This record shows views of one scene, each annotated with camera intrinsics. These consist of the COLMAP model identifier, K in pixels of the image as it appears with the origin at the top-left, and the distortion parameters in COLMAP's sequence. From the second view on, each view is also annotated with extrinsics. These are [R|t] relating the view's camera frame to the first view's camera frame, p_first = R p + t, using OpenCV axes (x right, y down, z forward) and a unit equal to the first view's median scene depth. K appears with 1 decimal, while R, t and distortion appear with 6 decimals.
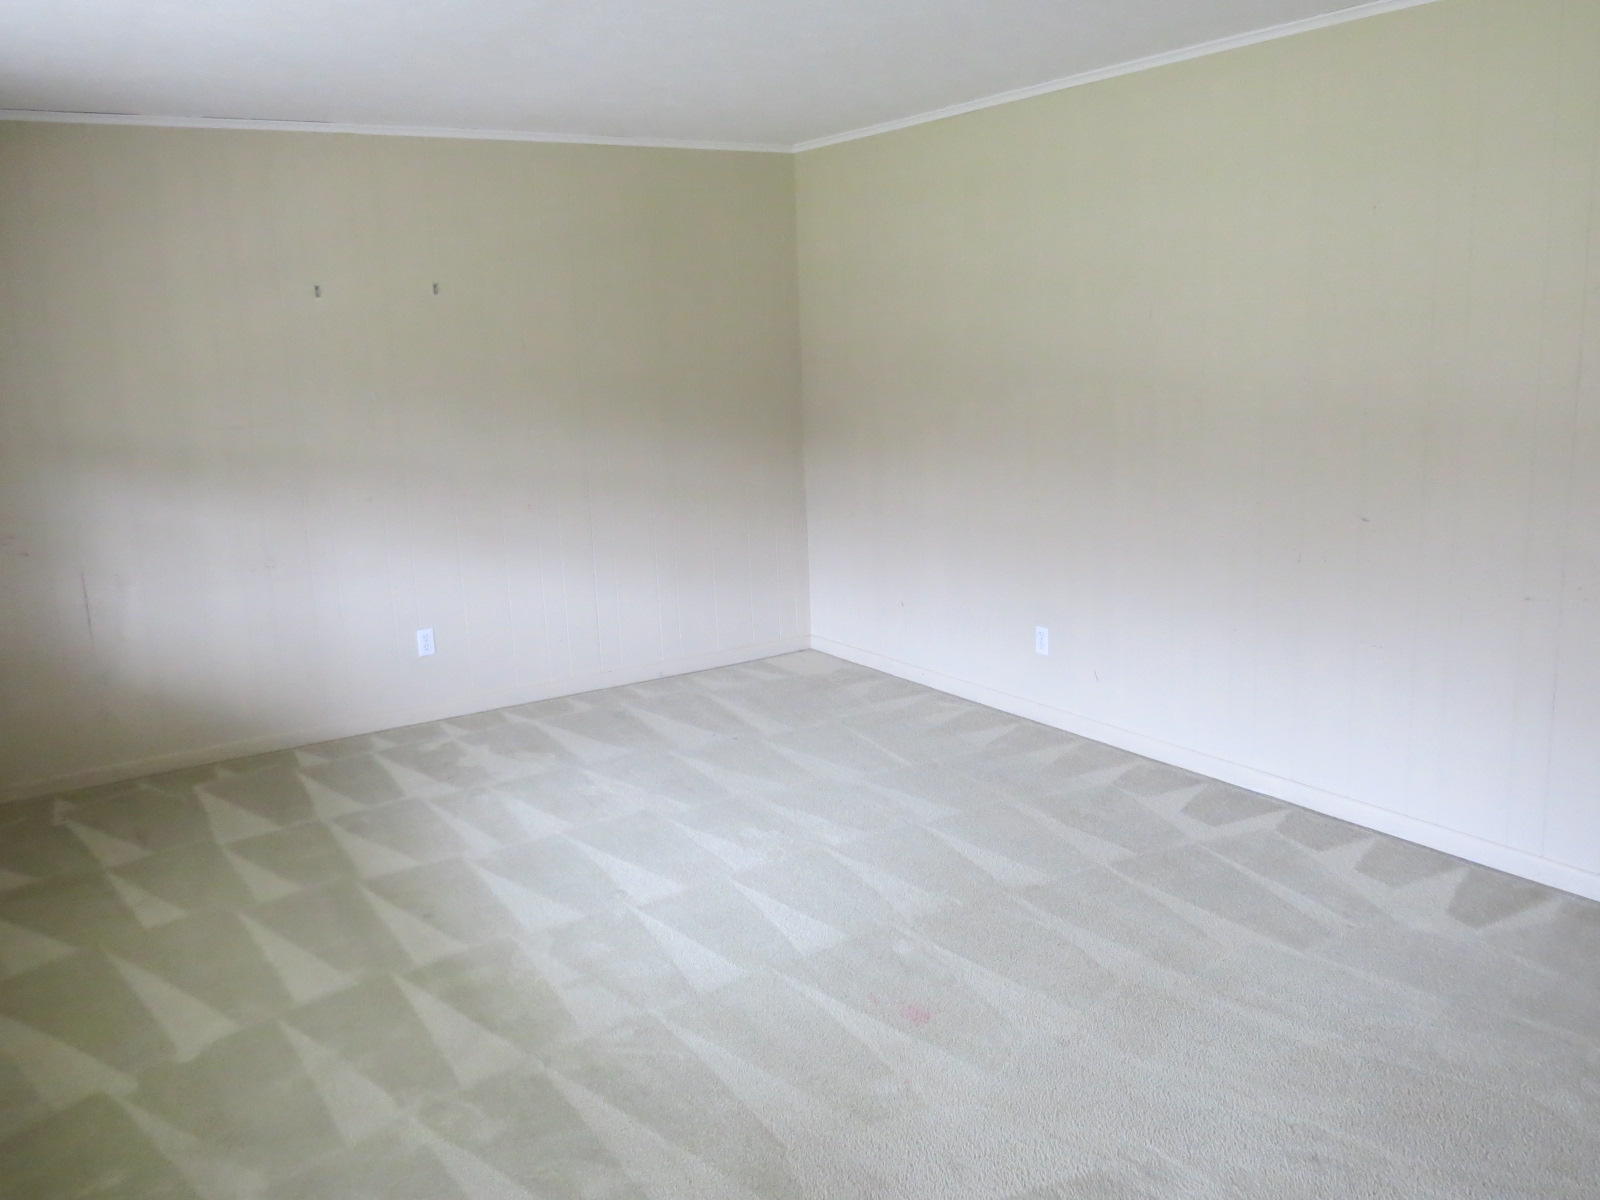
lens RADIAL K [[1330.0, 0, 801.3], [0, 1330.0, 606.3], [0, 0, 1]] dist [0.005277, 0.008340]
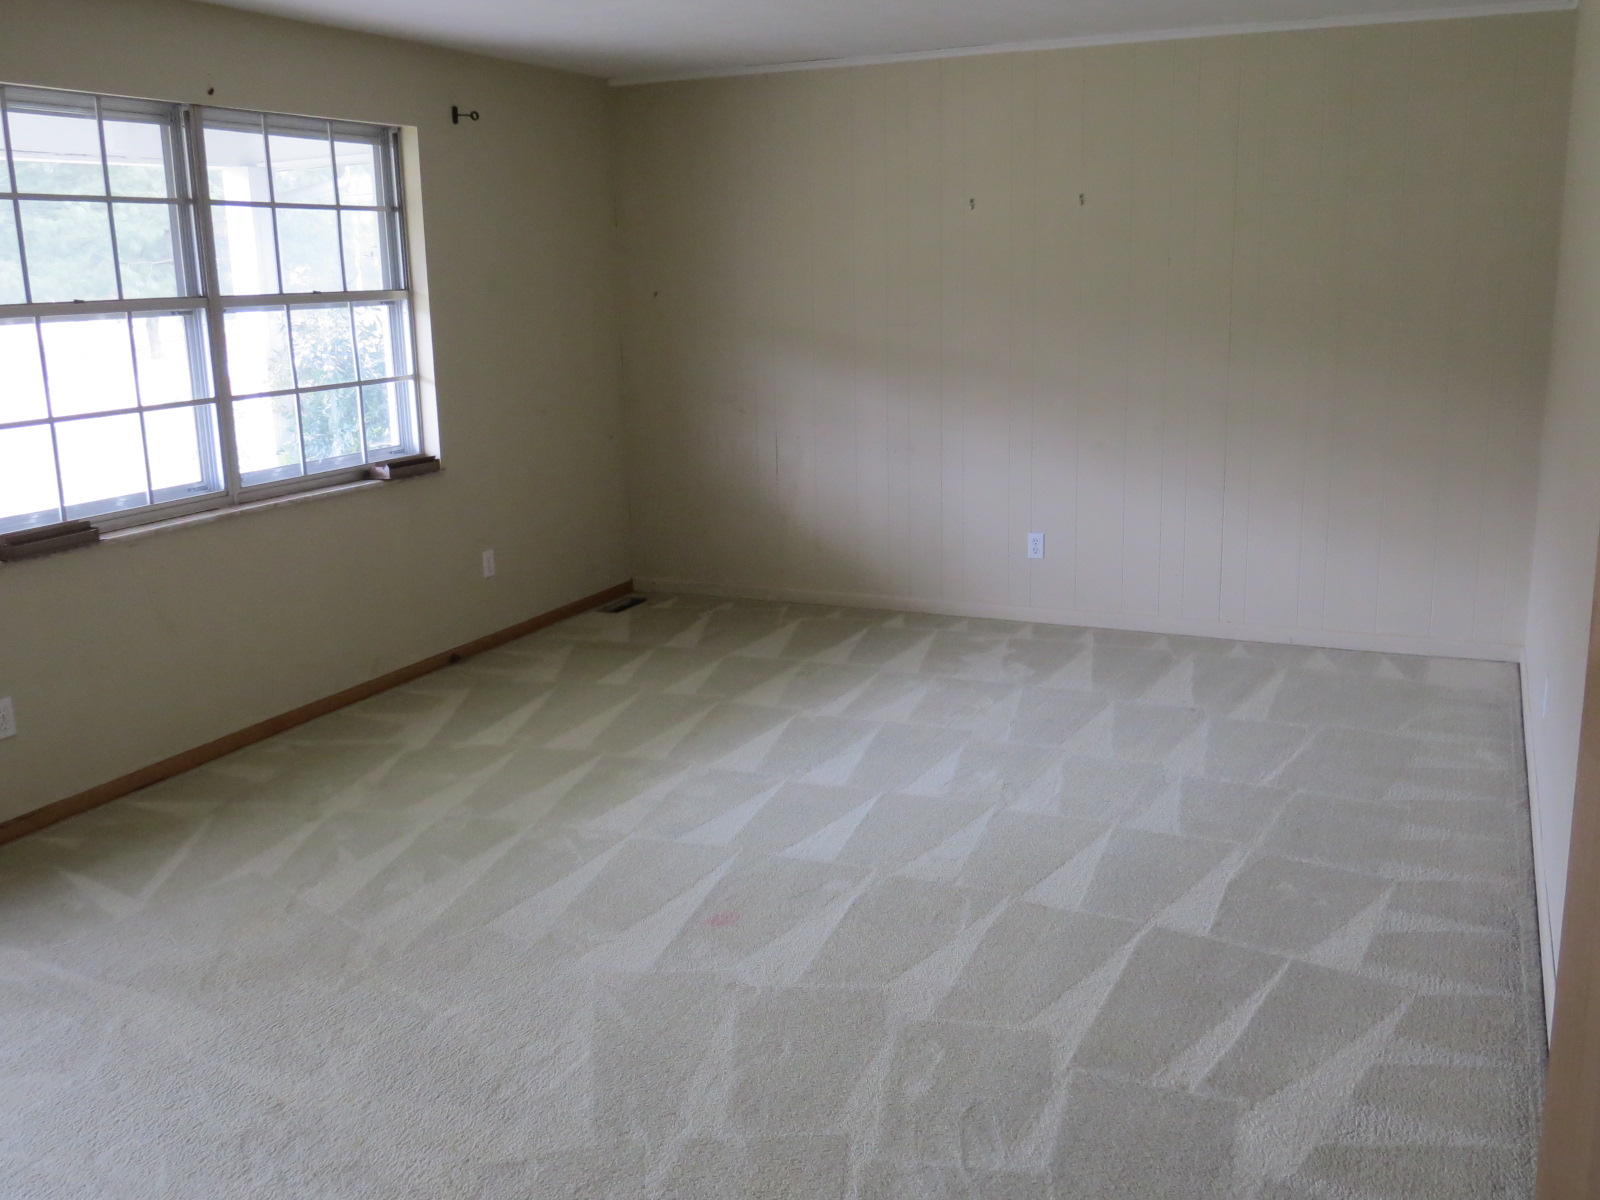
lens RADIAL K [[1484.7, 0, 801.2], [0, 1484.7, 595.2], [0, 0, 1]] dist [0.007947, 0.000000]
pose [[0.537952, 0.213162, -0.815579, 0.646709], [-0.174725, 0.974685, 0.139499, -0.073509], [0.824669, 0.067458, 0.561579, 0.238011]]
